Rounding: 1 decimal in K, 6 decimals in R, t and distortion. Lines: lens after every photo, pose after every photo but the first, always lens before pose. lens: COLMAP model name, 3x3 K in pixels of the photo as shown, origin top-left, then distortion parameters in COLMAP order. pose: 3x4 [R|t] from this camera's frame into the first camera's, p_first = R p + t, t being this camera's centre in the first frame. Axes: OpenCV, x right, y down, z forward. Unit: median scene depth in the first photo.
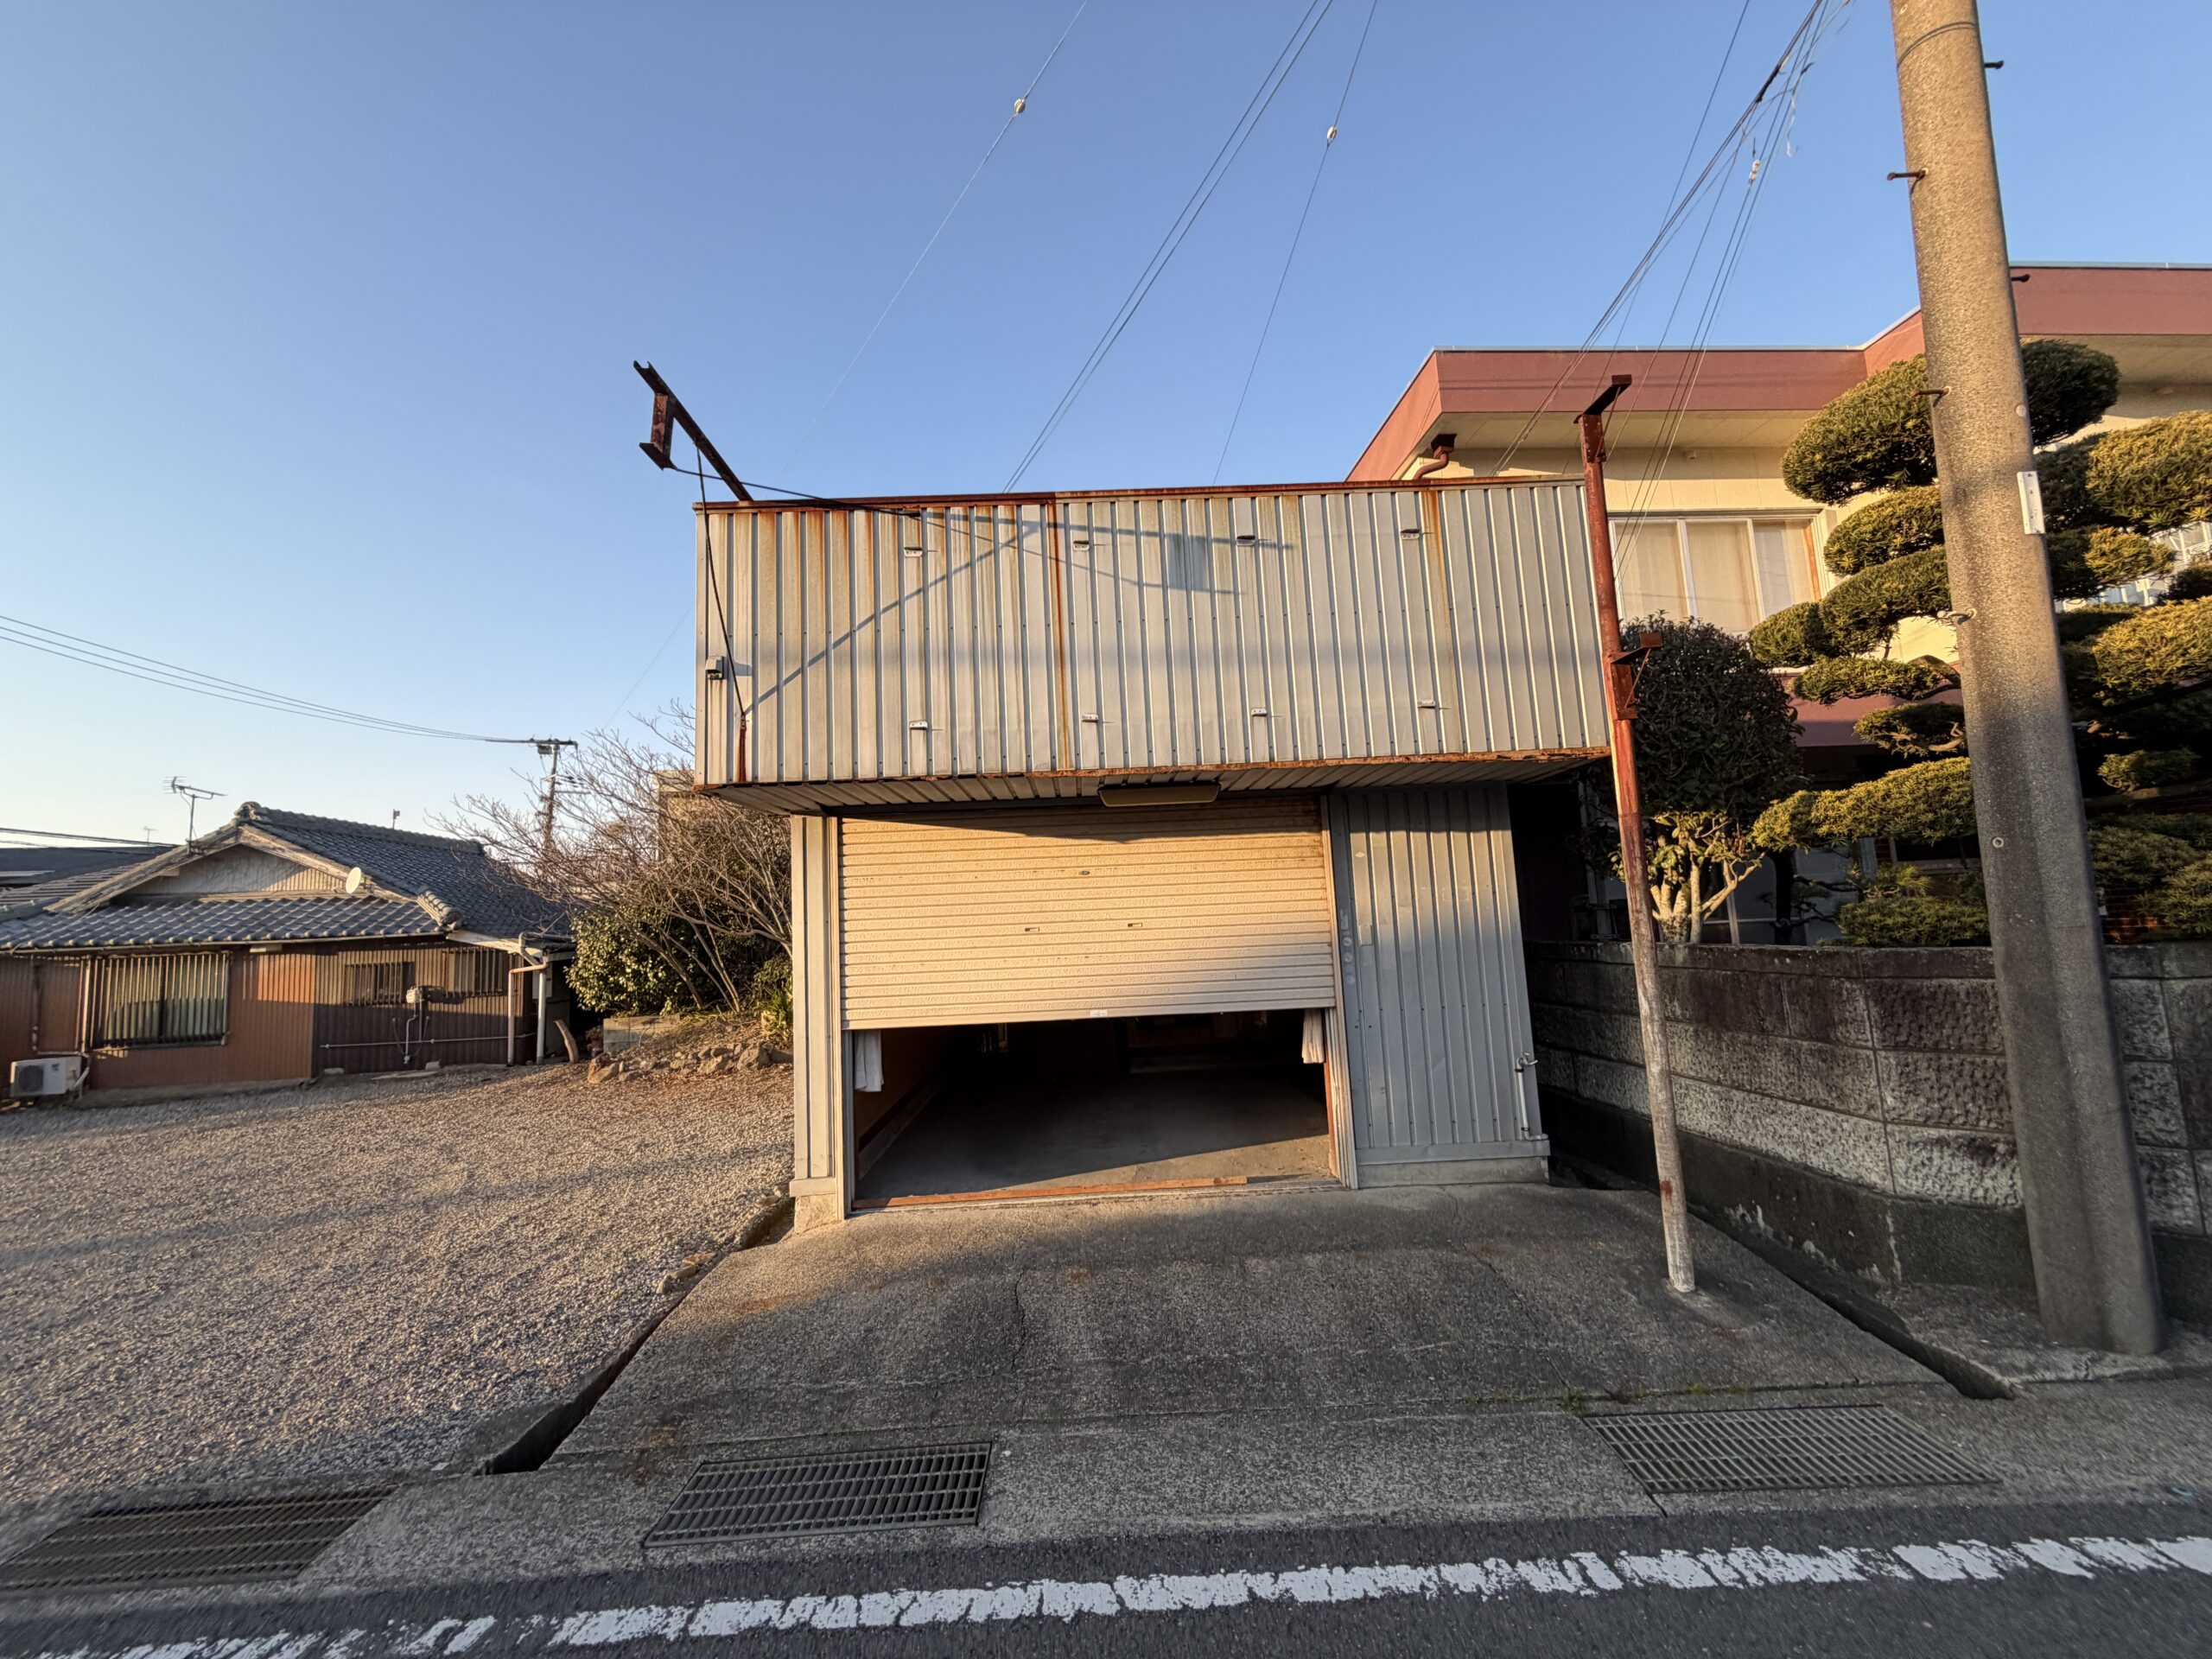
lens RADIAL K [[887.2, 0, 1094.6], [0, 887.2, 828.4], [0, 0, 1]] dist [0.003073, -0.000449]
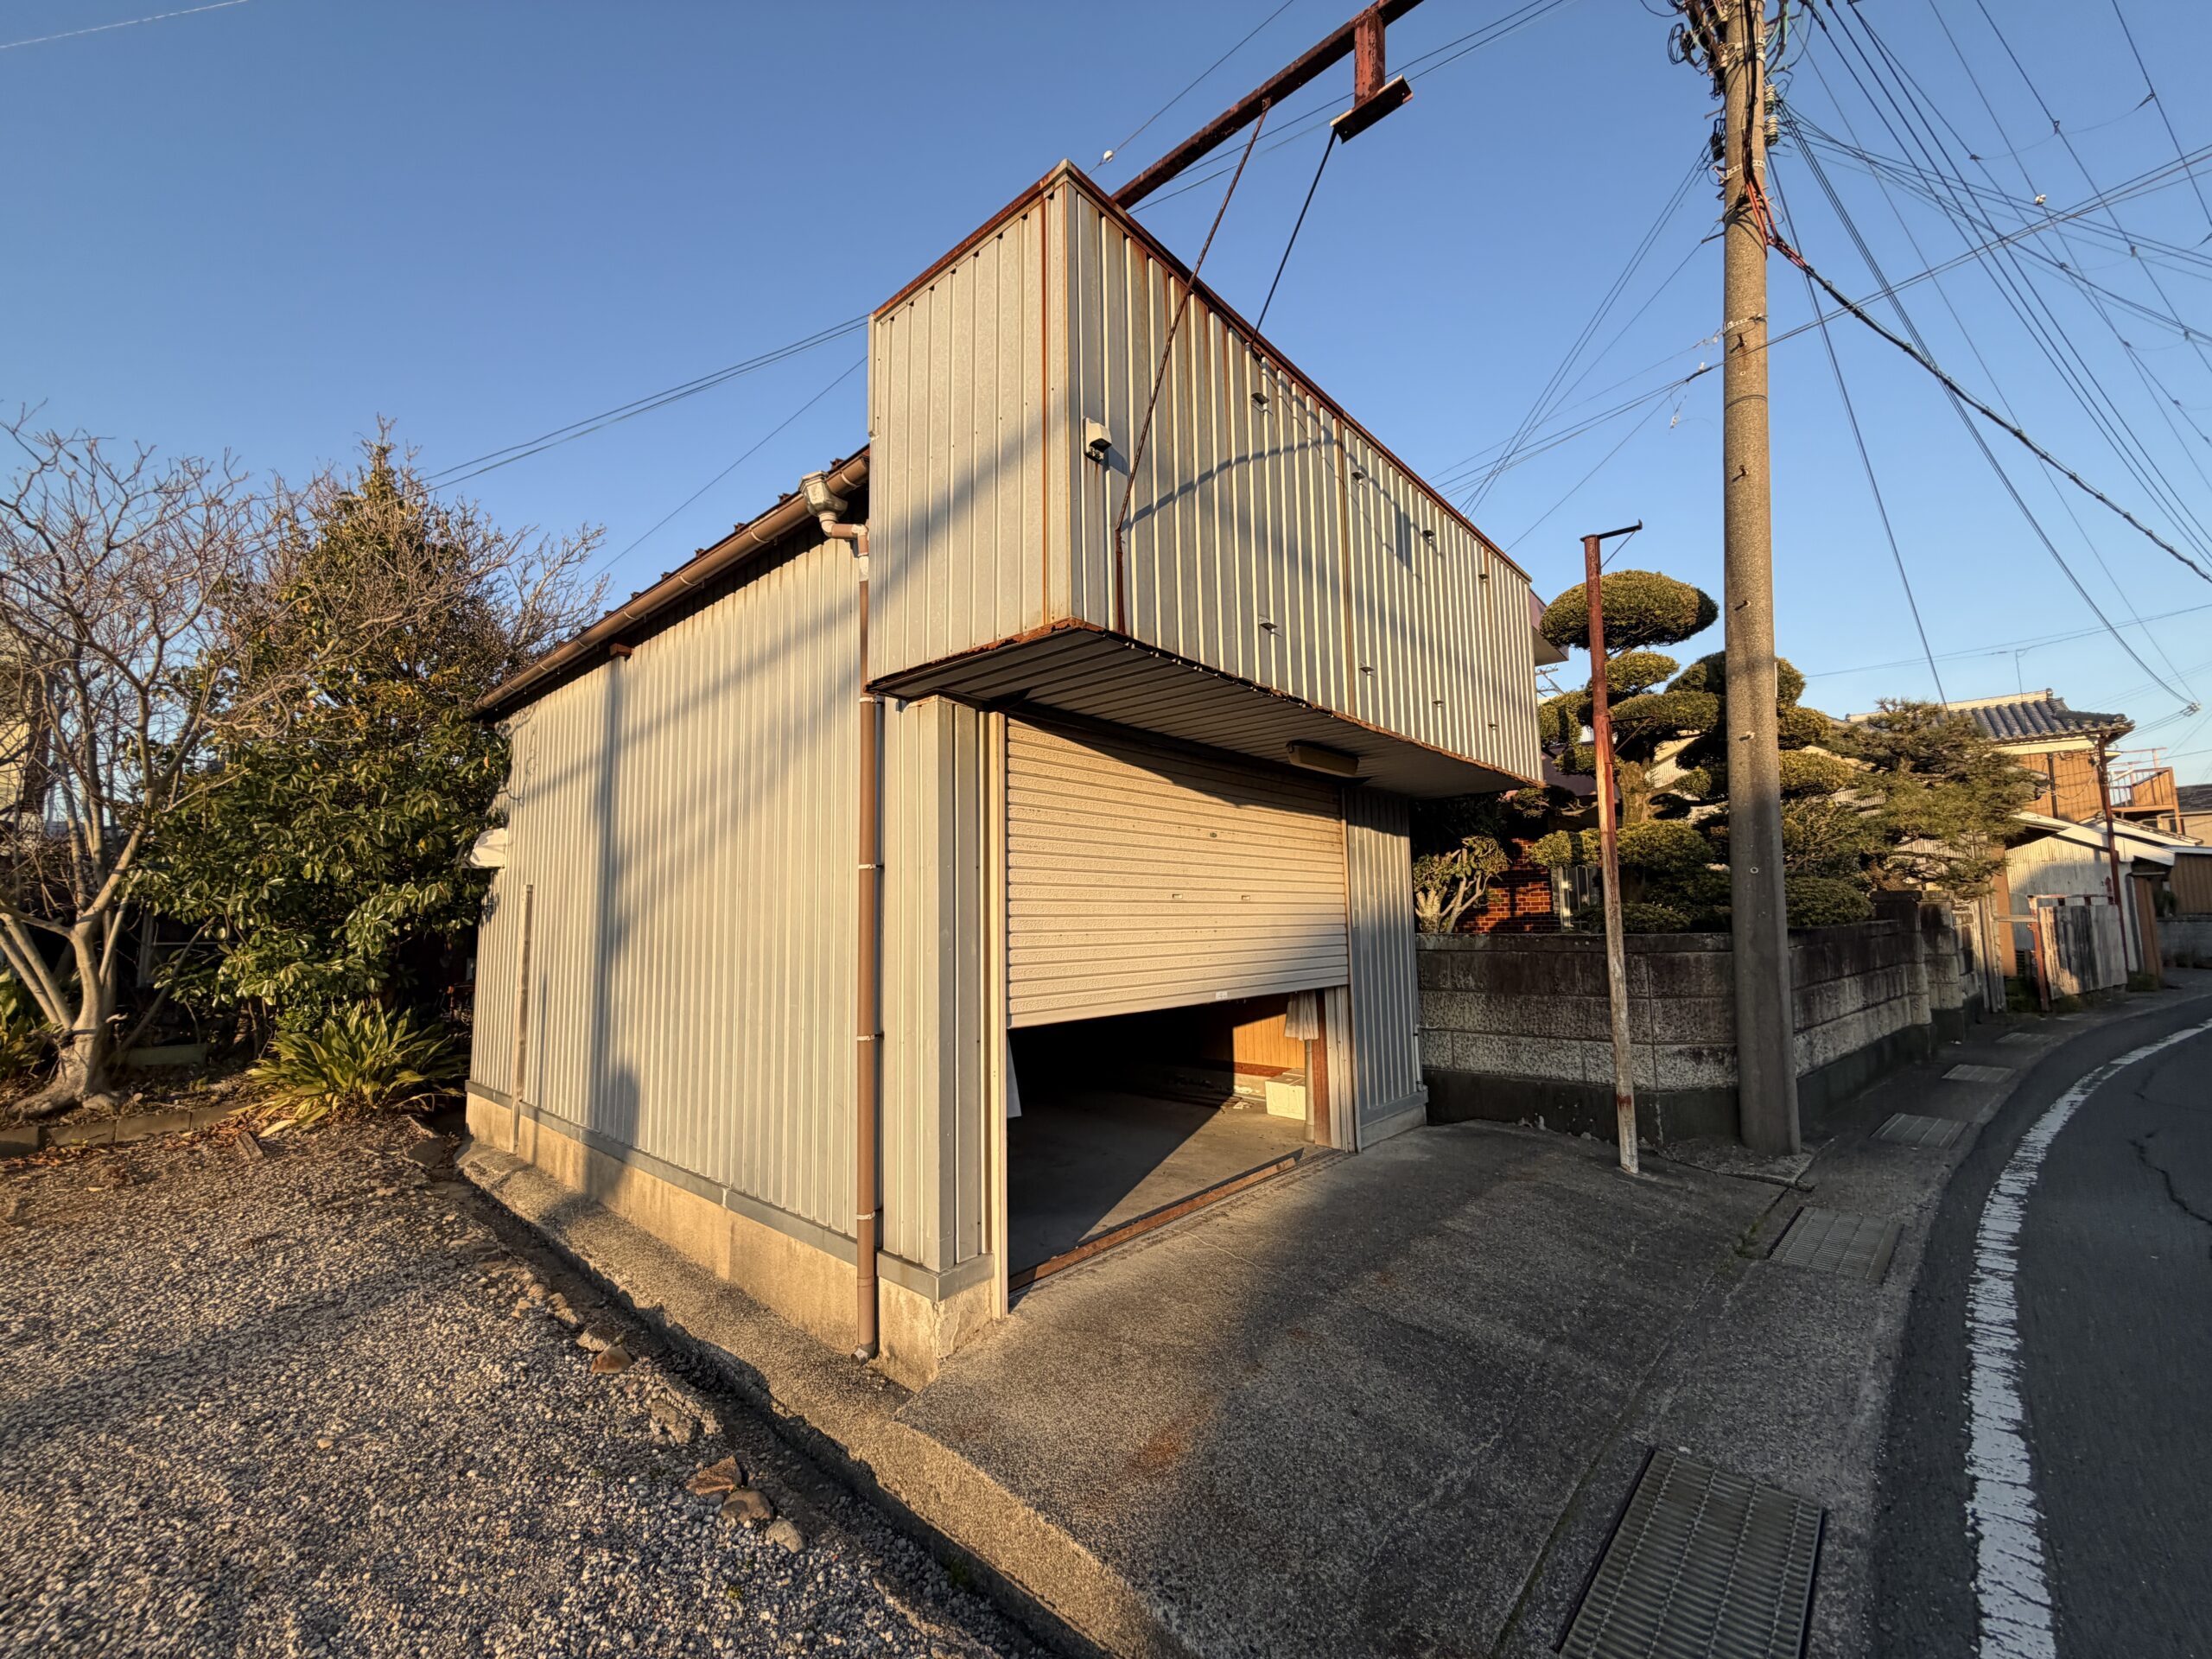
lens RADIAL K [[887.2, 0, 1110.8], [0, 887.2, 833.9], [0, 0, 1]] dist [0.003073, -0.000449]
pose [[0.683604, 0.105823, 0.722140, -0.858040], [-0.098427, 0.993761, -0.052453, 0.126248], [-0.723186, -0.035221, 0.689755, 0.571383]]
